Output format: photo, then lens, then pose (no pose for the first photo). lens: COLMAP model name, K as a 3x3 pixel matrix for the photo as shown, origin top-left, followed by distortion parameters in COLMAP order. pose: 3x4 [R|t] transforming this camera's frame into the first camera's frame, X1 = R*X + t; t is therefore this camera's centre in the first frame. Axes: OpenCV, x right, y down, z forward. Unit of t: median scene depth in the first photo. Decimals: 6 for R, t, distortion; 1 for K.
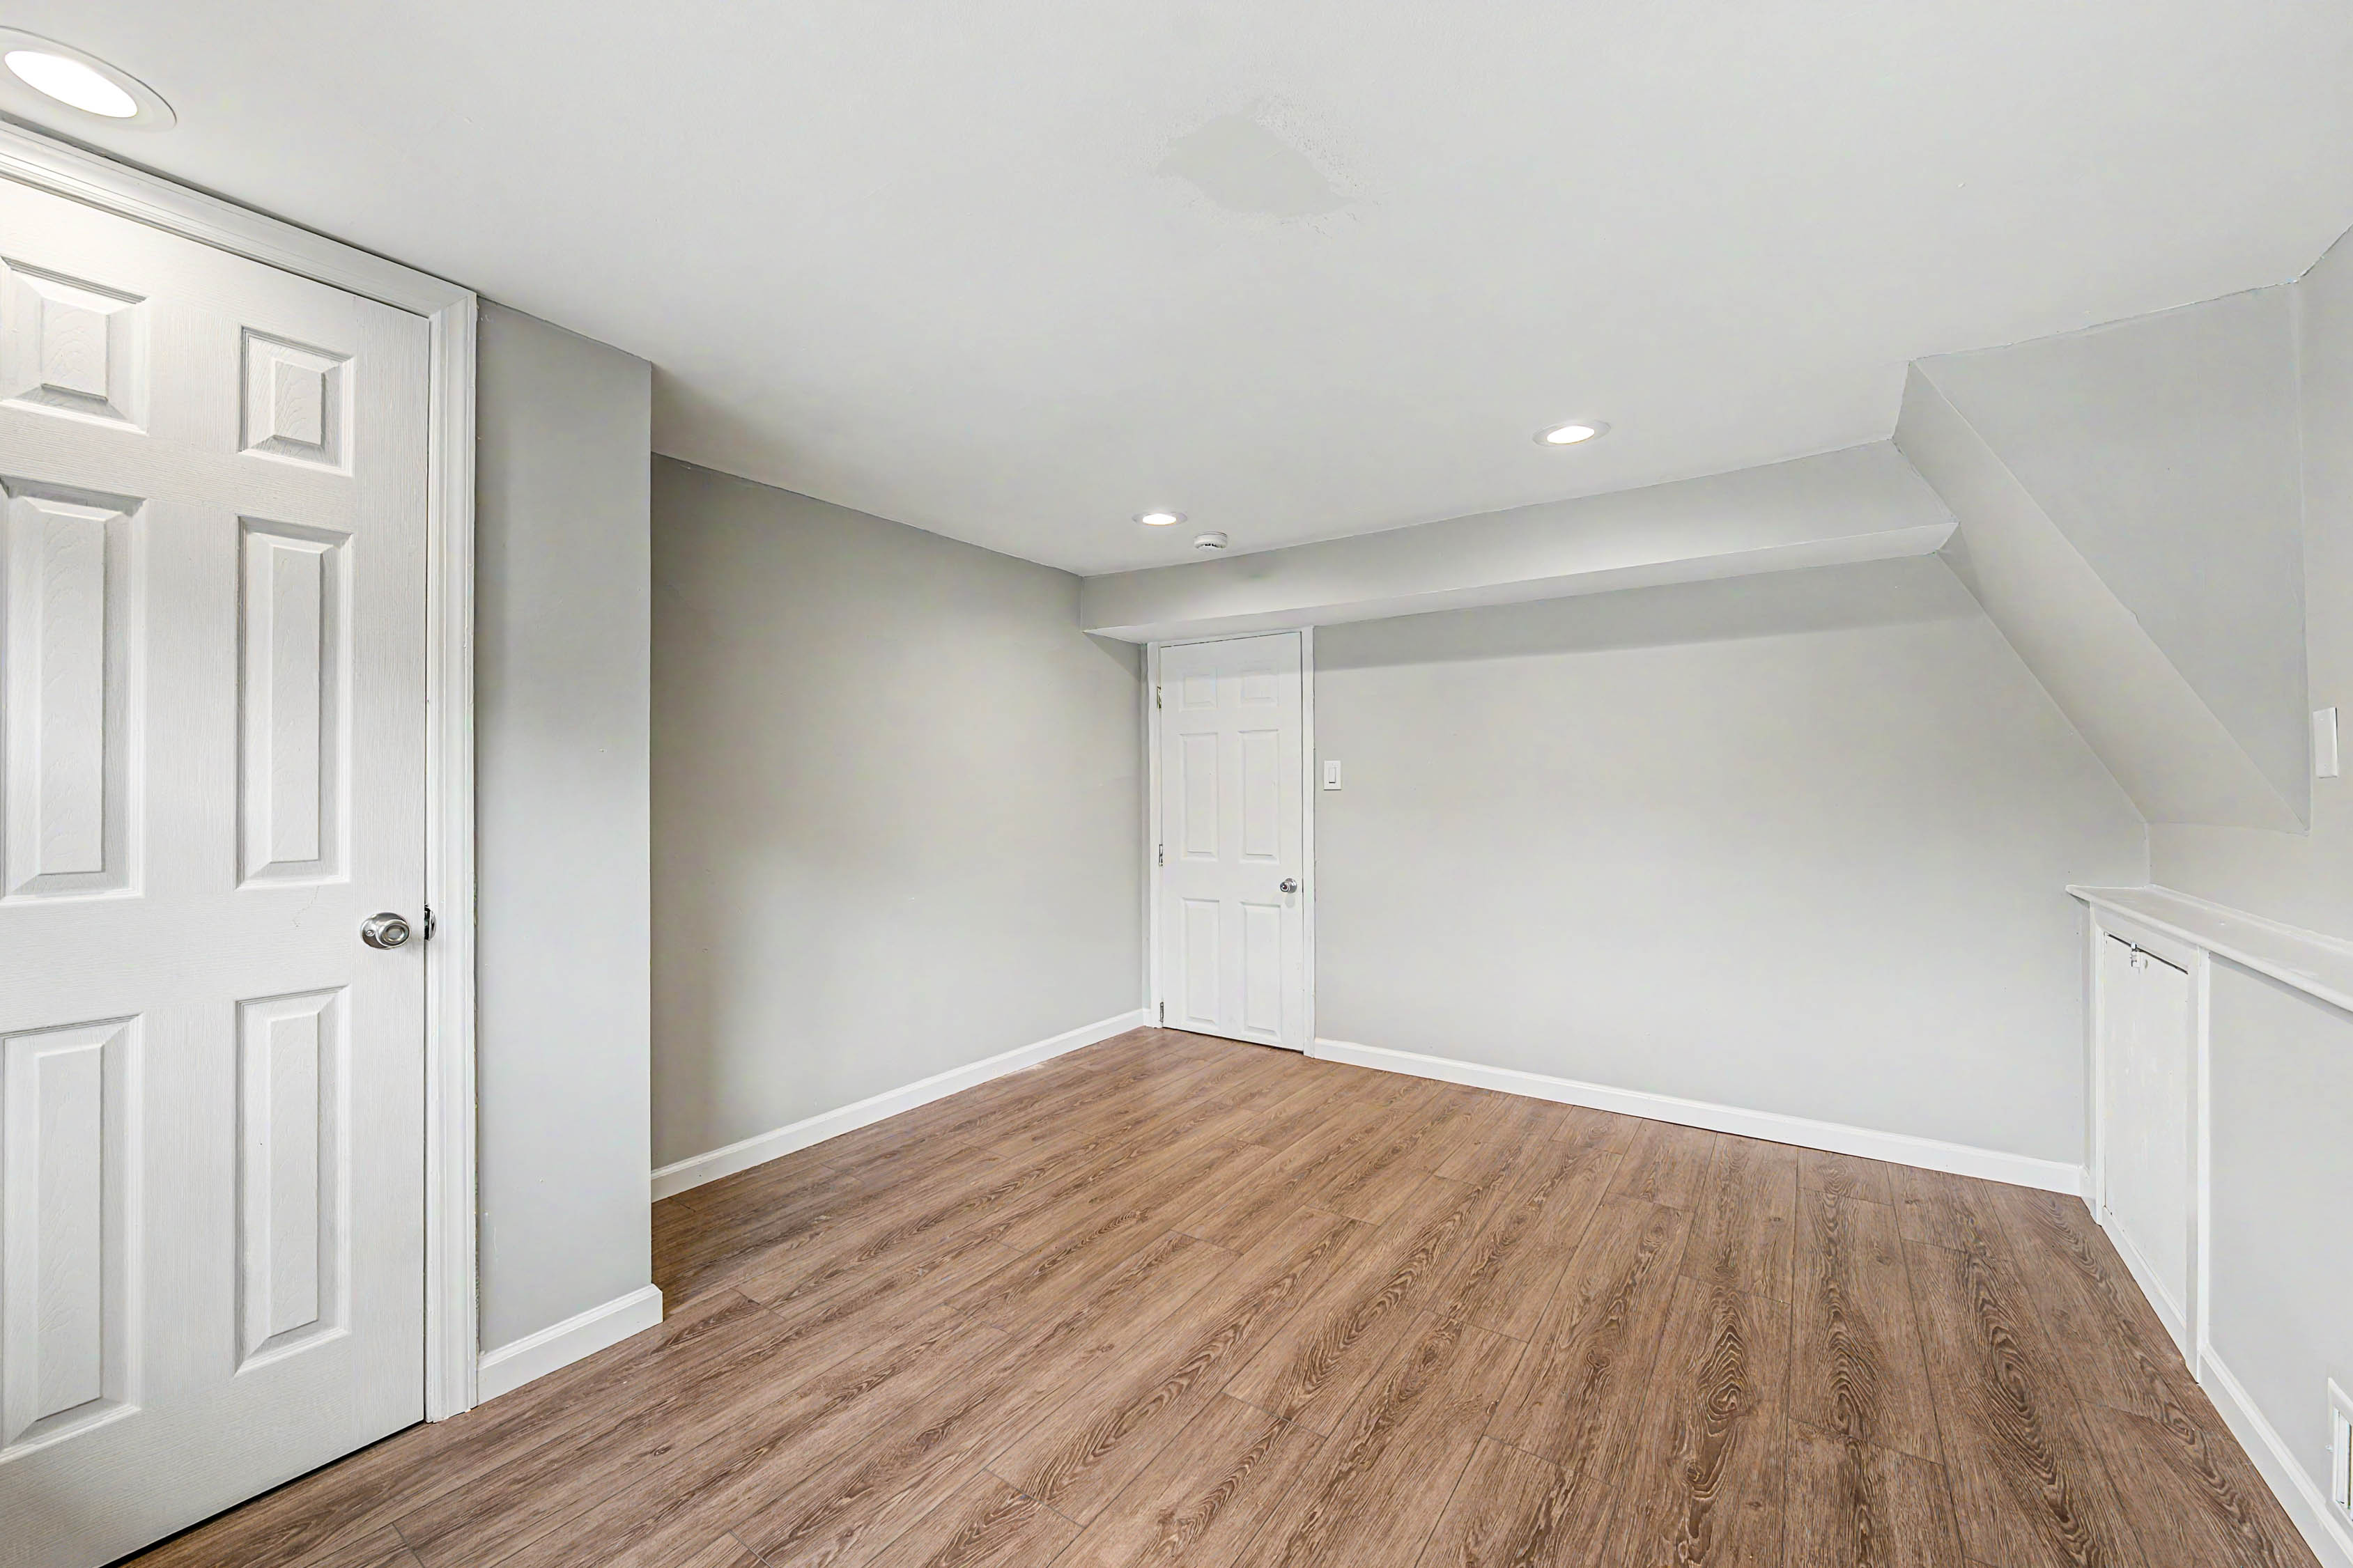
lens RADIAL K [[954.7, 0, 1176.5], [0, 954.7, 784.0], [0, 0, 1]] dist [-0.002374, -0.000105]
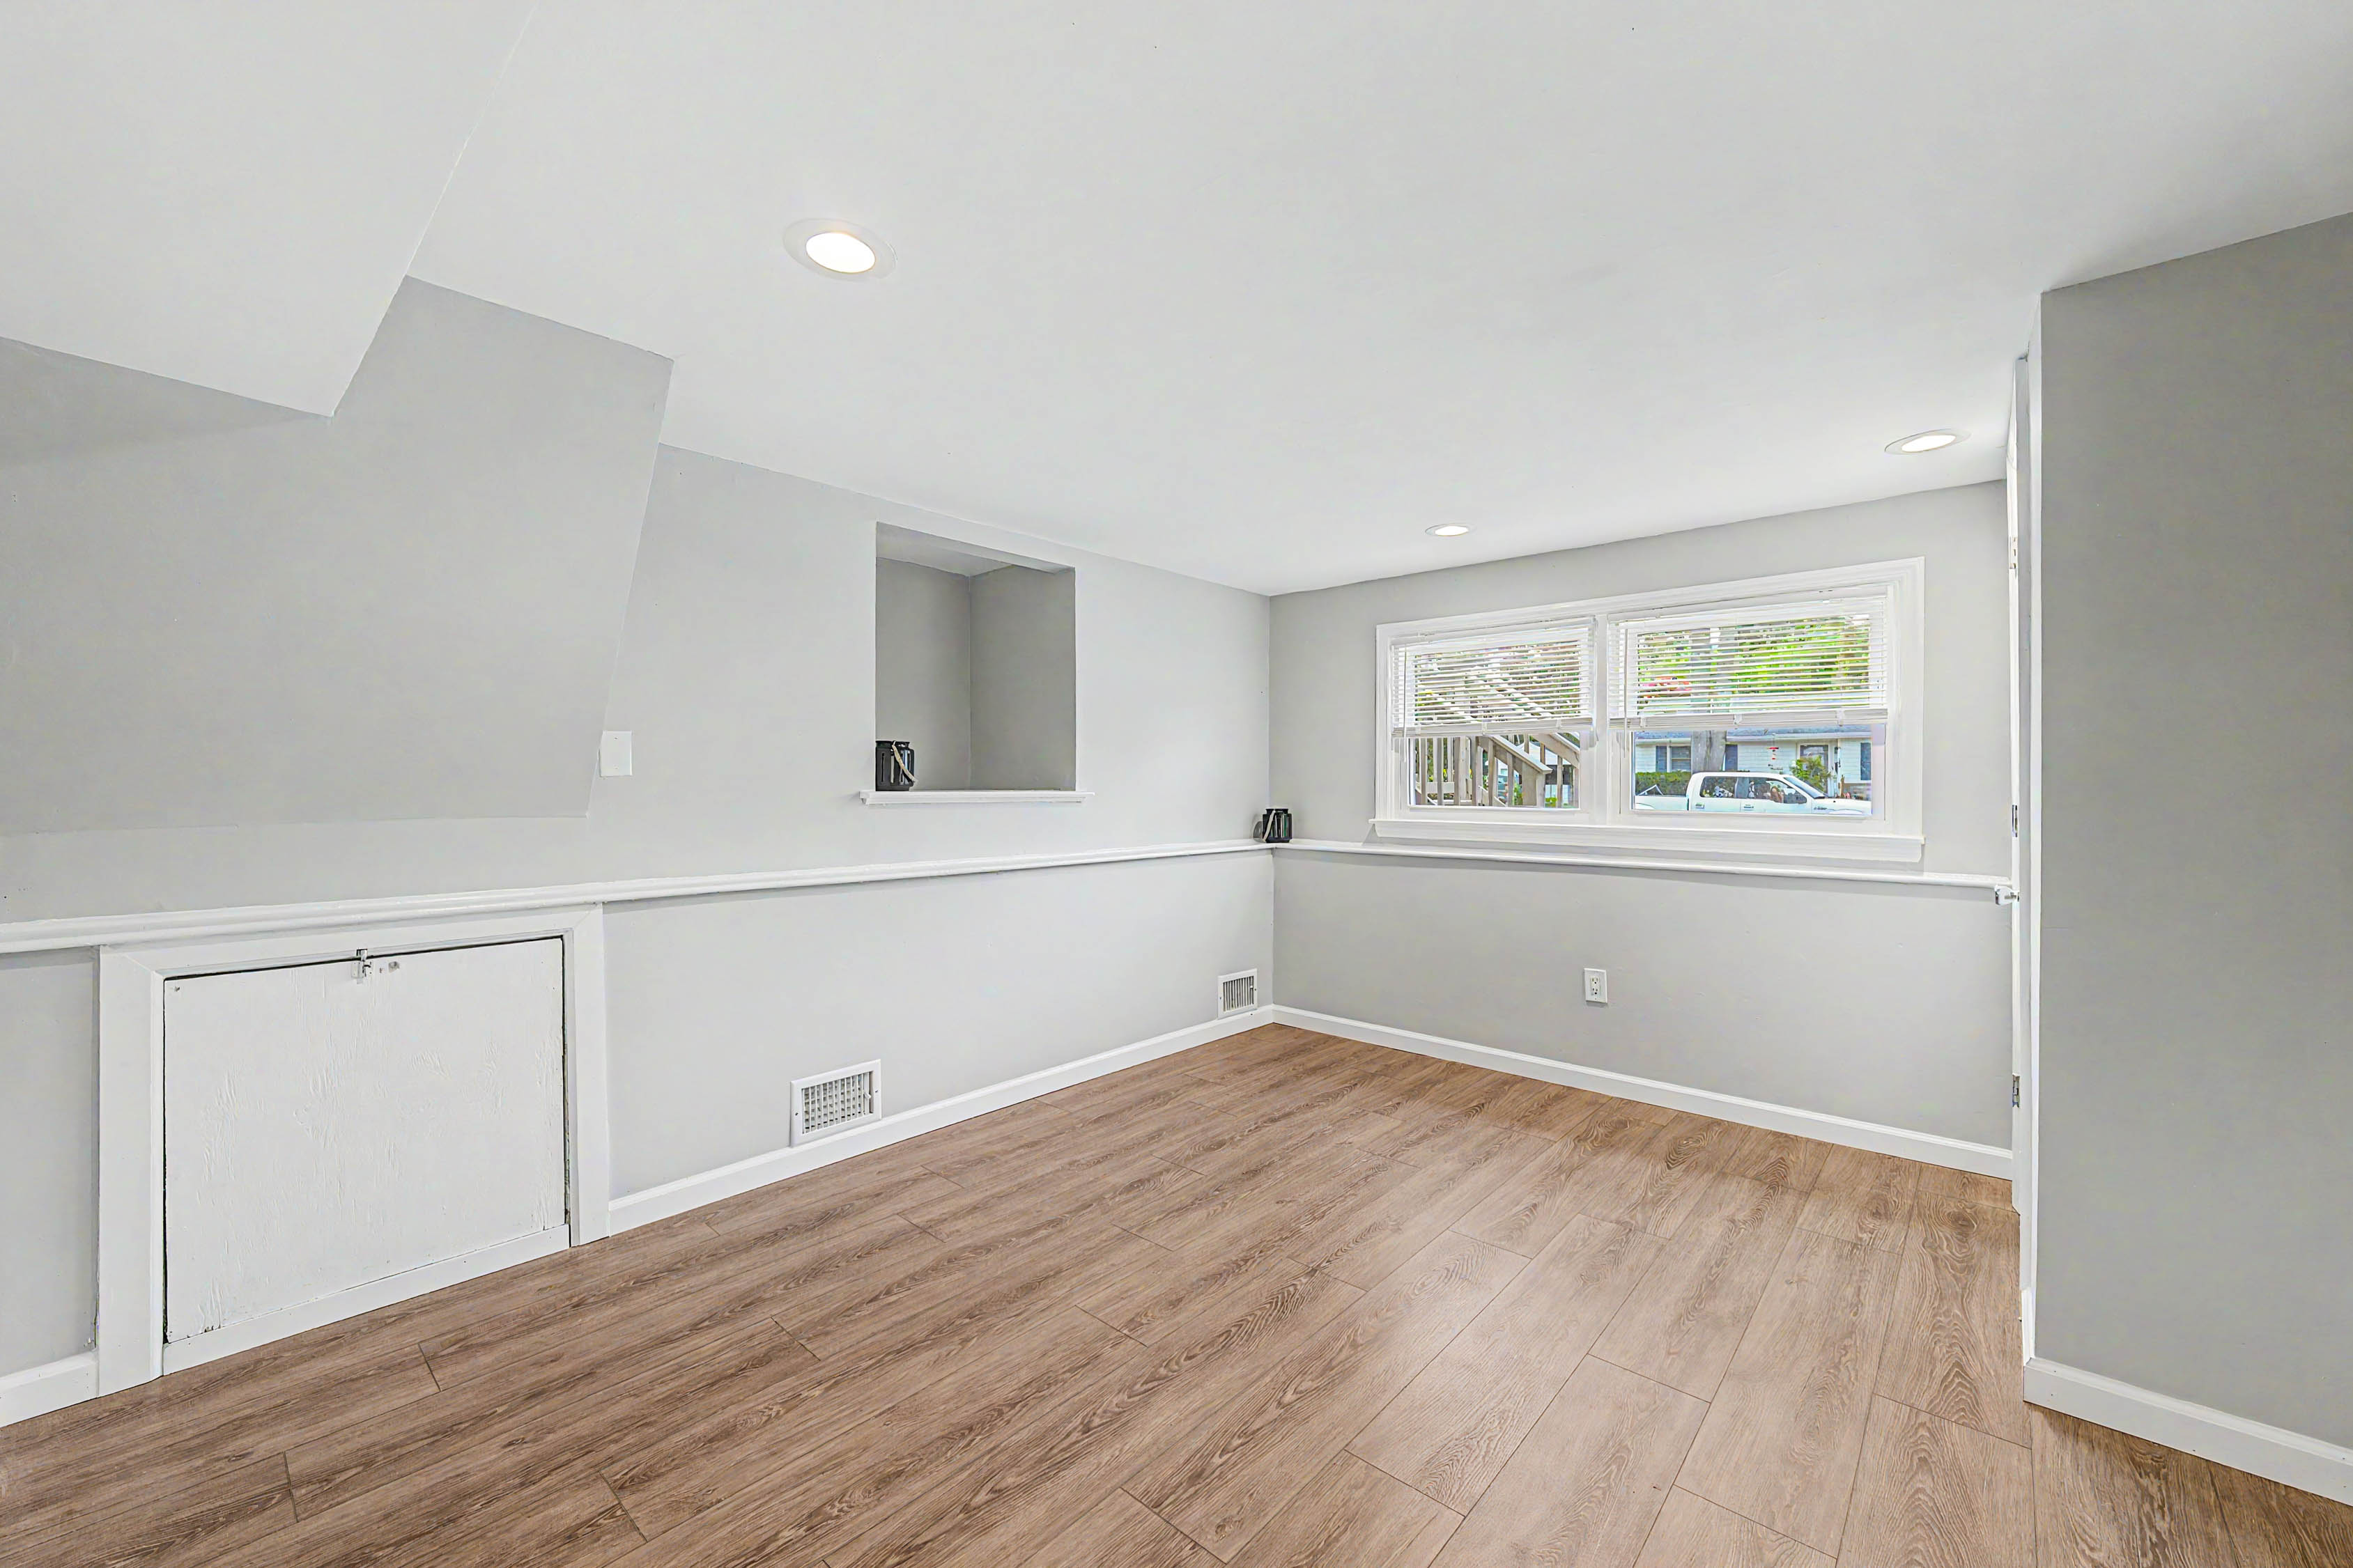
lens RADIAL K [[954.7, 0, 1176.5], [0, 954.7, 784.0], [0, 0, 1]] dist [-0.002374, -0.000105]
pose [[-0.992841, -0.004282, 0.119367, 0.138019], [-0.004958, 0.999973, -0.005369, 0.009057], [-0.119340, -0.005922, -0.992836, 2.142754]]
